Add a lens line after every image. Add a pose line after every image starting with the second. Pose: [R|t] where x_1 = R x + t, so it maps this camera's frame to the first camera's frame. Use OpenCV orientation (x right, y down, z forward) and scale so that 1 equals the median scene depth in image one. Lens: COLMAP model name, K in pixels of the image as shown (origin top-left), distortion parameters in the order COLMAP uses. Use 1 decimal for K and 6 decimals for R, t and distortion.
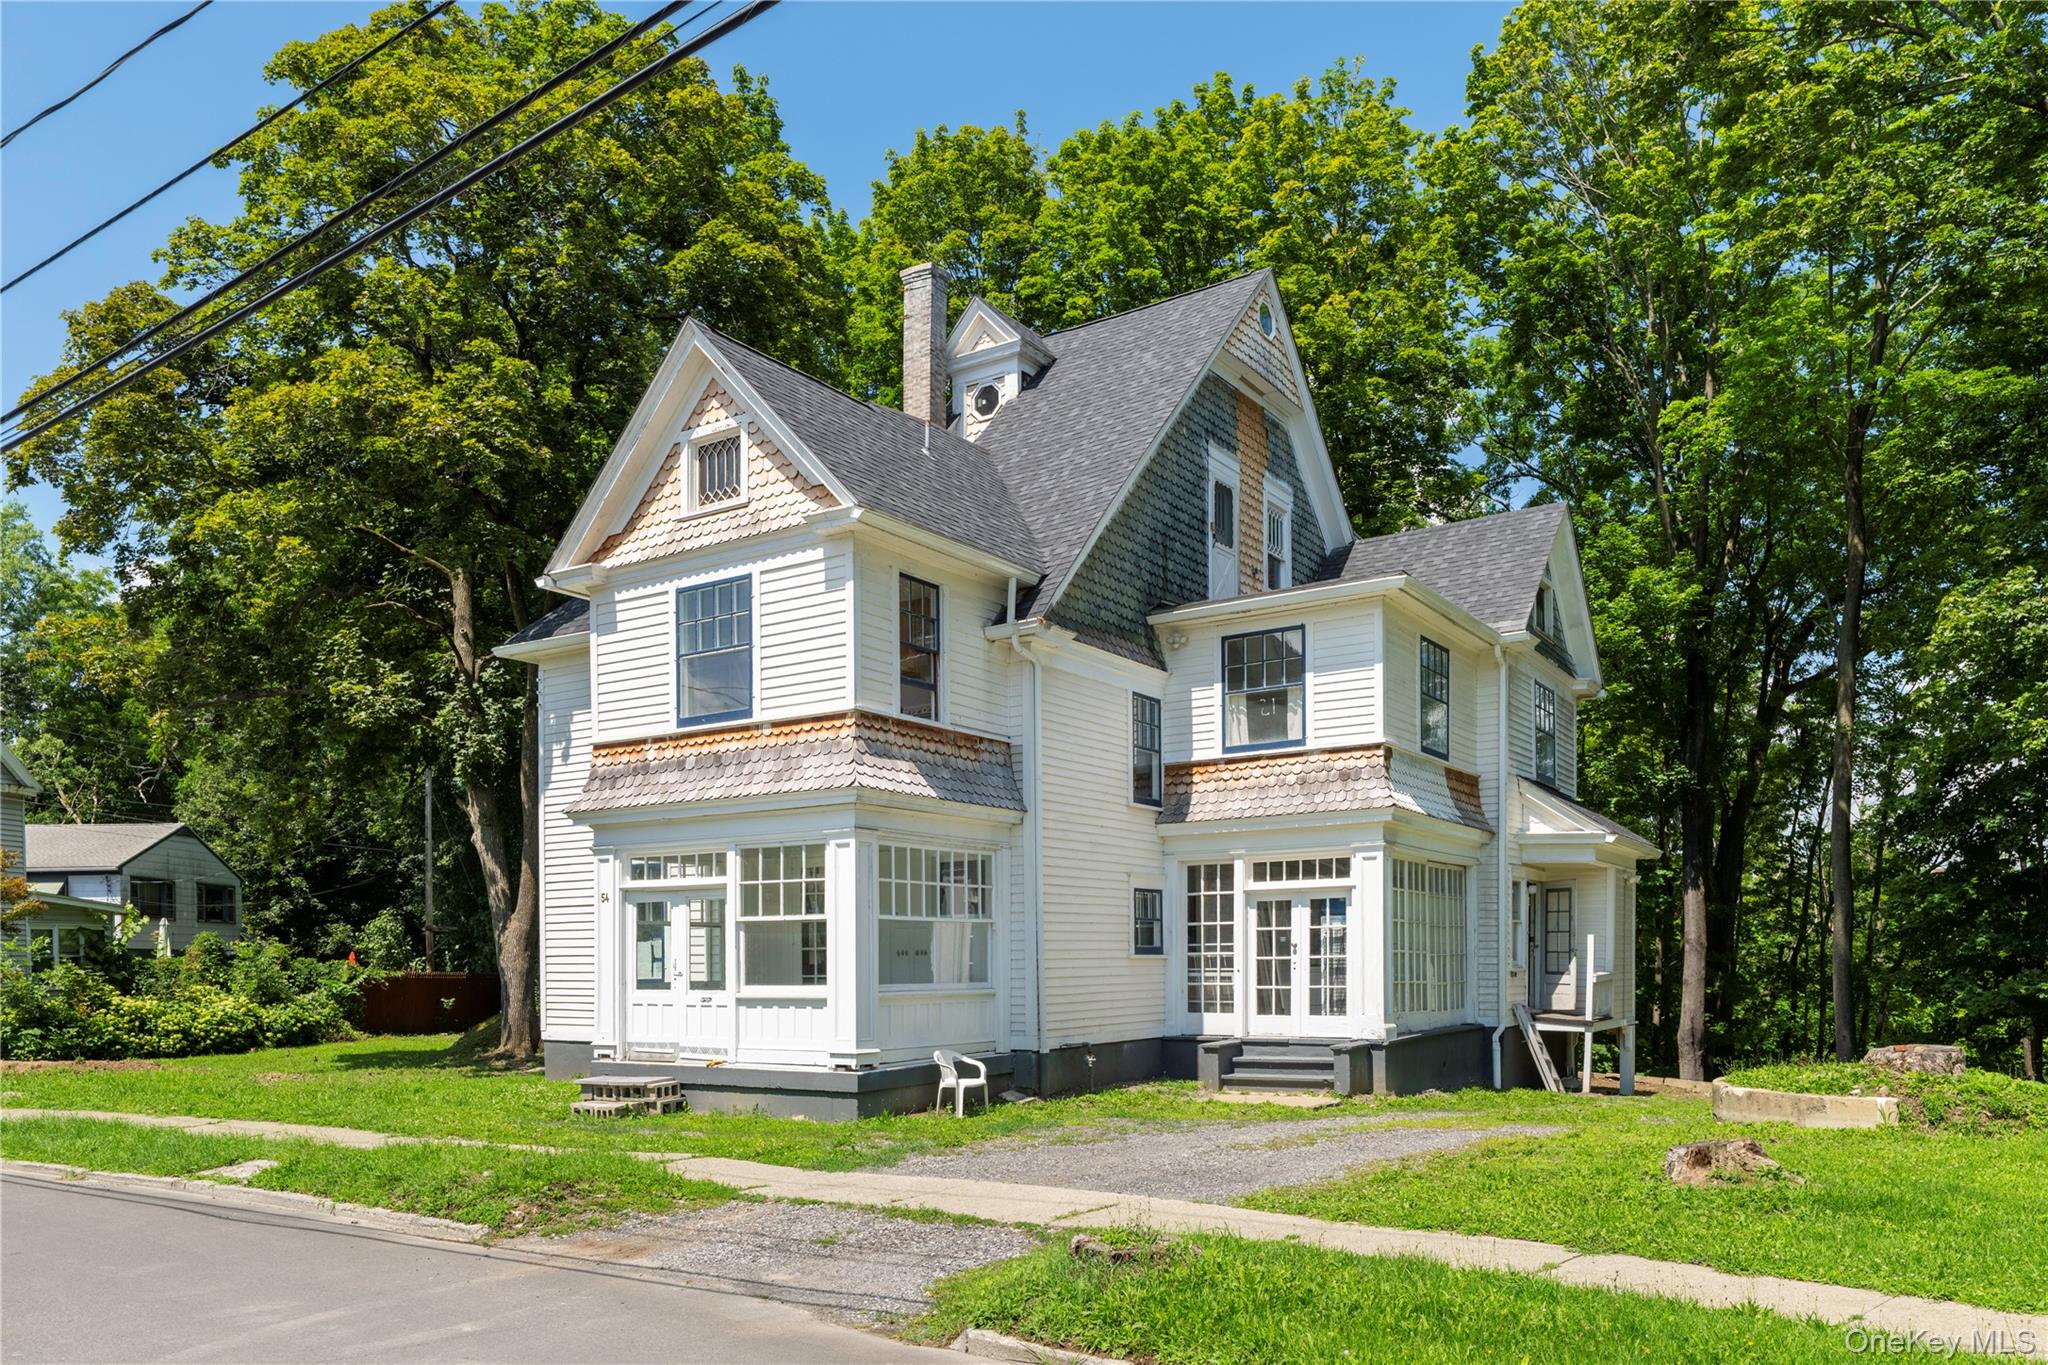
lens RADIAL K [[1496.6, 0, 1023.4], [0, 1496.6, 978.5], [0, 0, 1]] dist [-0.003413, -0.001037]
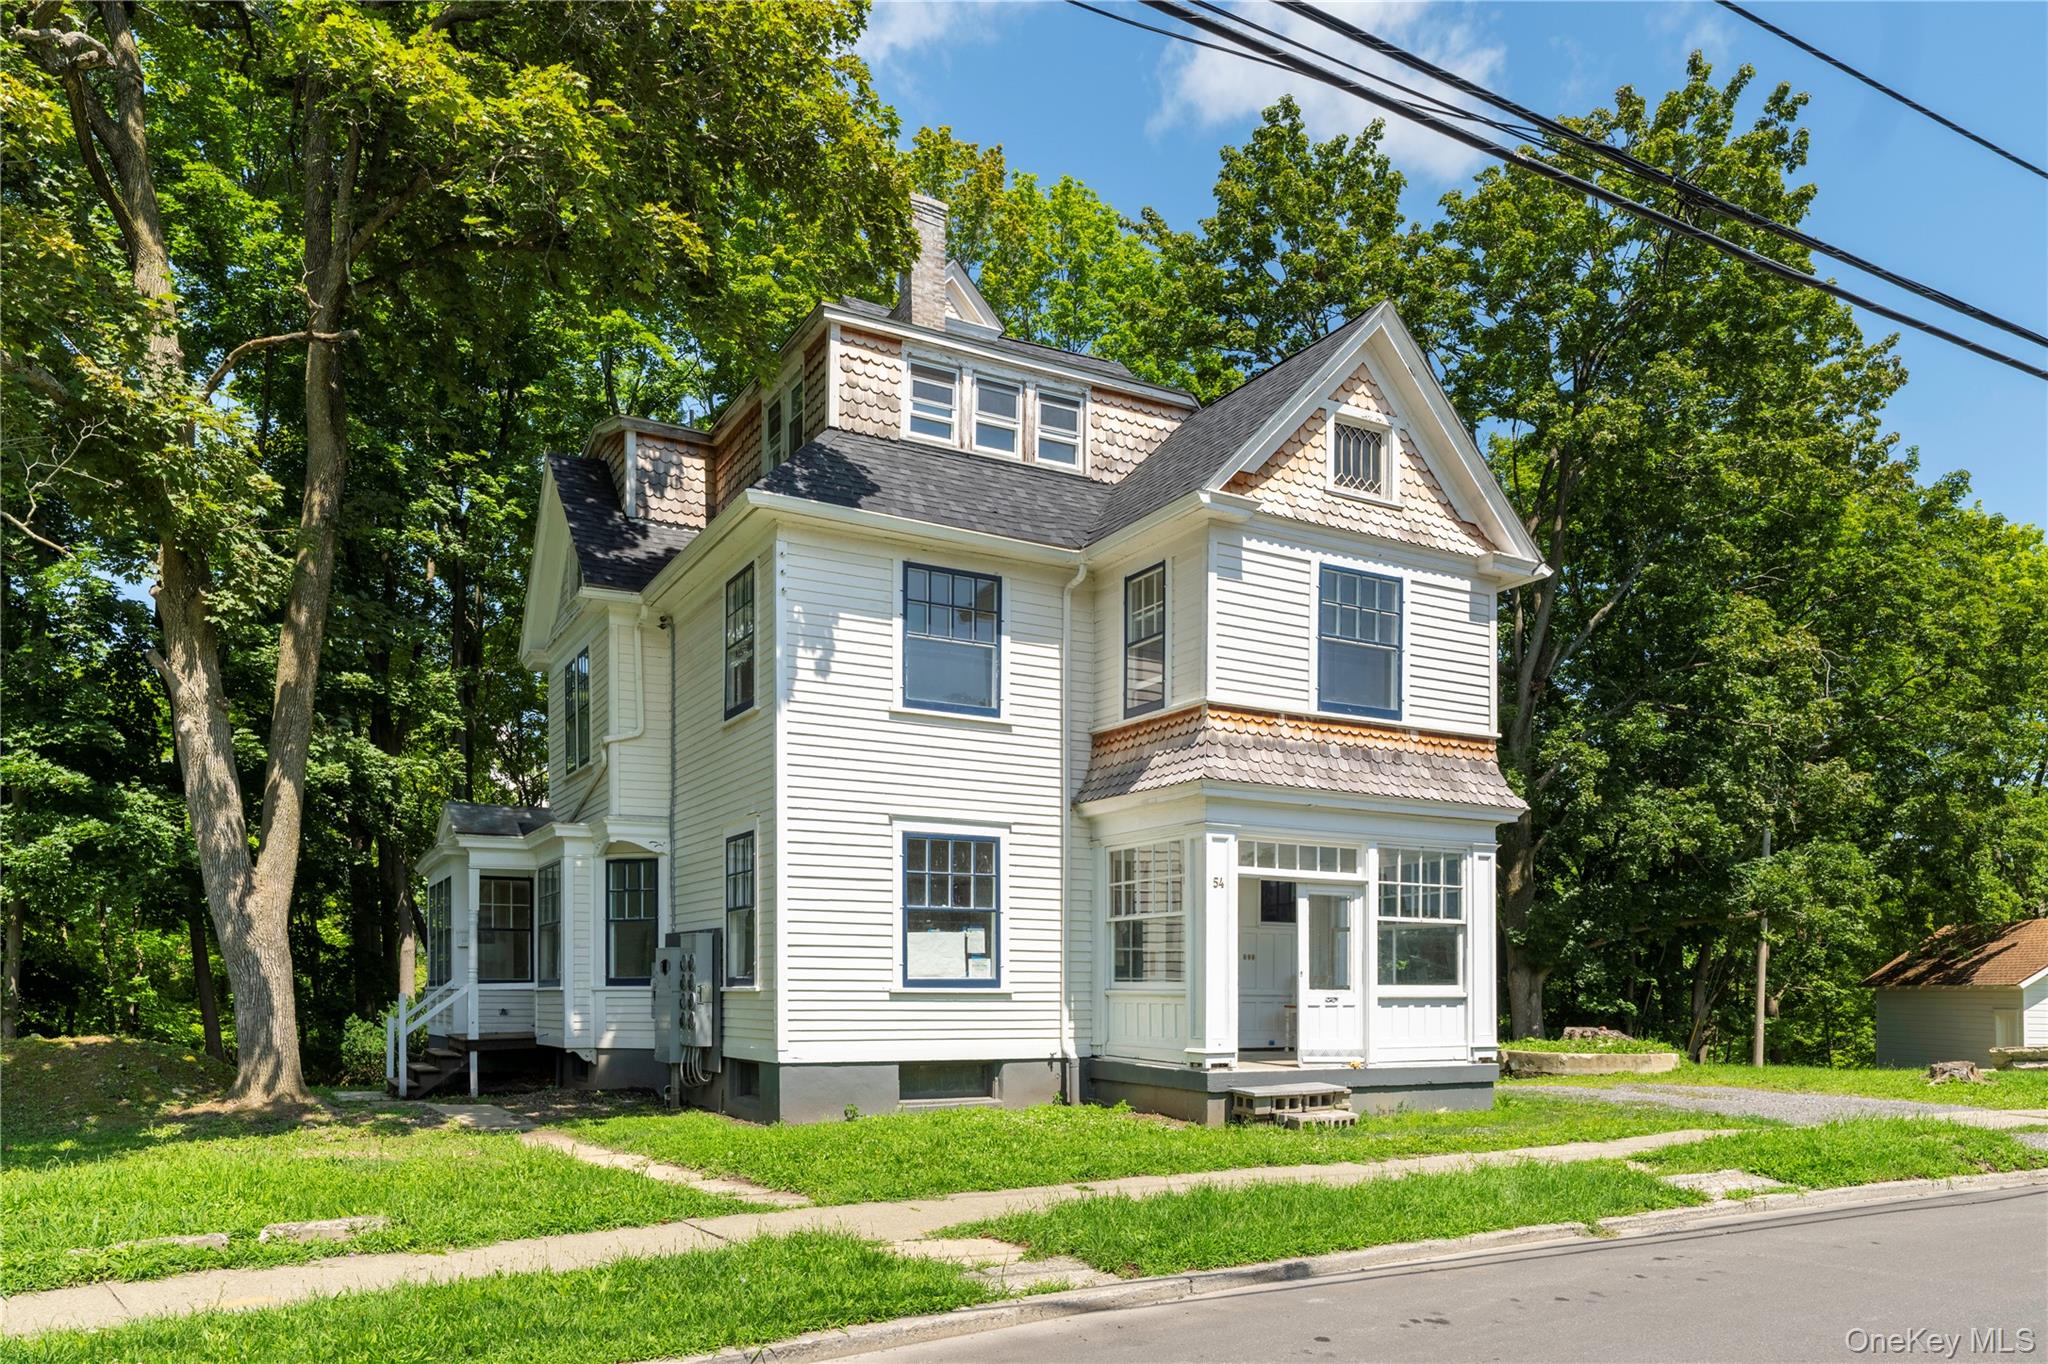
lens RADIAL K [[1419.8, 0, 1024.8], [0, 1419.8, 1005.0], [0, 0, 1]] dist [0.000371, -0.003473]
pose [[0.456585, 0.000342, 0.889680, -1.145781], [0.002659, 0.999995, -0.001749, 0.019140], [-0.889676, 0.003165, 0.456582, 0.783604]]
